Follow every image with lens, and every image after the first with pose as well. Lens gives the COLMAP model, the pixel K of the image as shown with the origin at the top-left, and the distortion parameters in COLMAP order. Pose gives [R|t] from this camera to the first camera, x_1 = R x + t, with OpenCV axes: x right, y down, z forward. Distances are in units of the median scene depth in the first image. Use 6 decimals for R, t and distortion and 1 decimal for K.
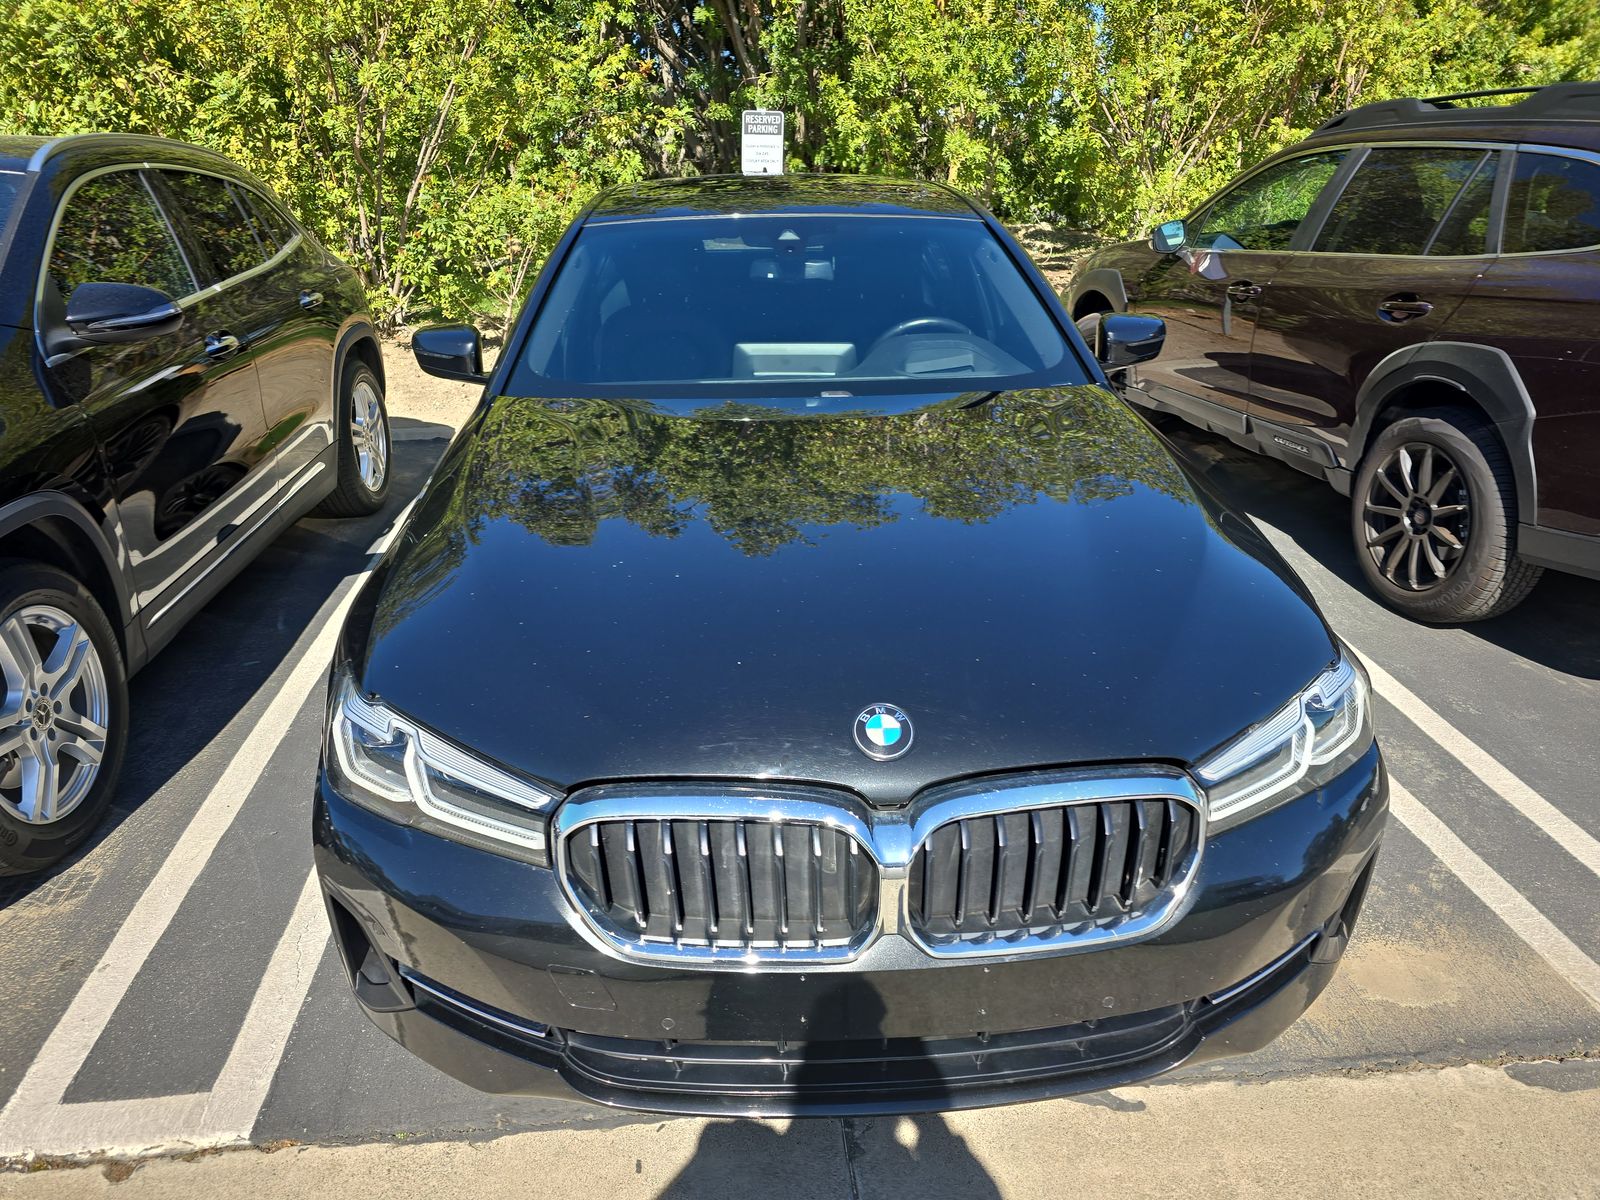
lens RADIAL K [[1139.6, 0, 788.7], [0, 1139.6, 596.9], [0, 0, 1]] dist [0.056814, -0.060542]
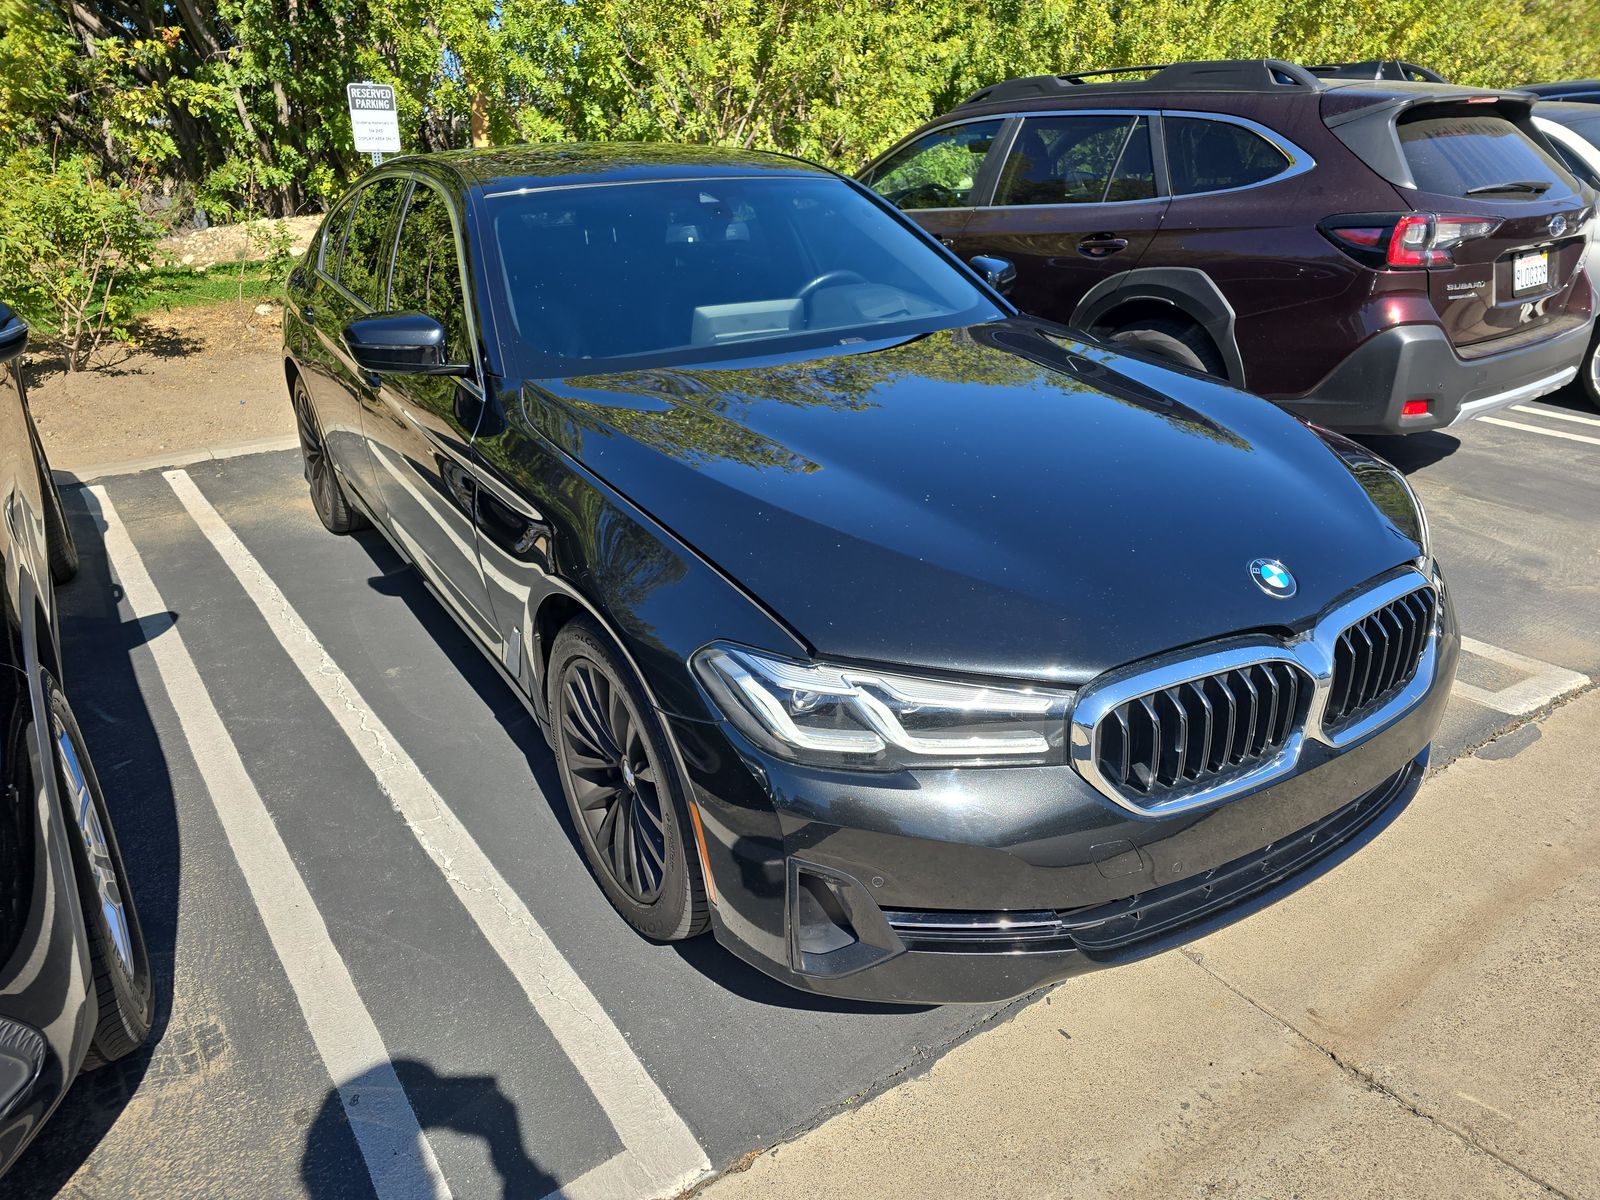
lens RADIAL K [[1139.6, 0, 788.7], [0, 1139.6, 596.9], [0, 0, 1]] dist [0.056814, -0.060542]
pose [[0.867657, -0.194909, 0.457365, -0.418515], [0.191372, 0.979999, 0.054585, -0.011102], [-0.458856, 0.040166, 0.887603, 0.073644]]
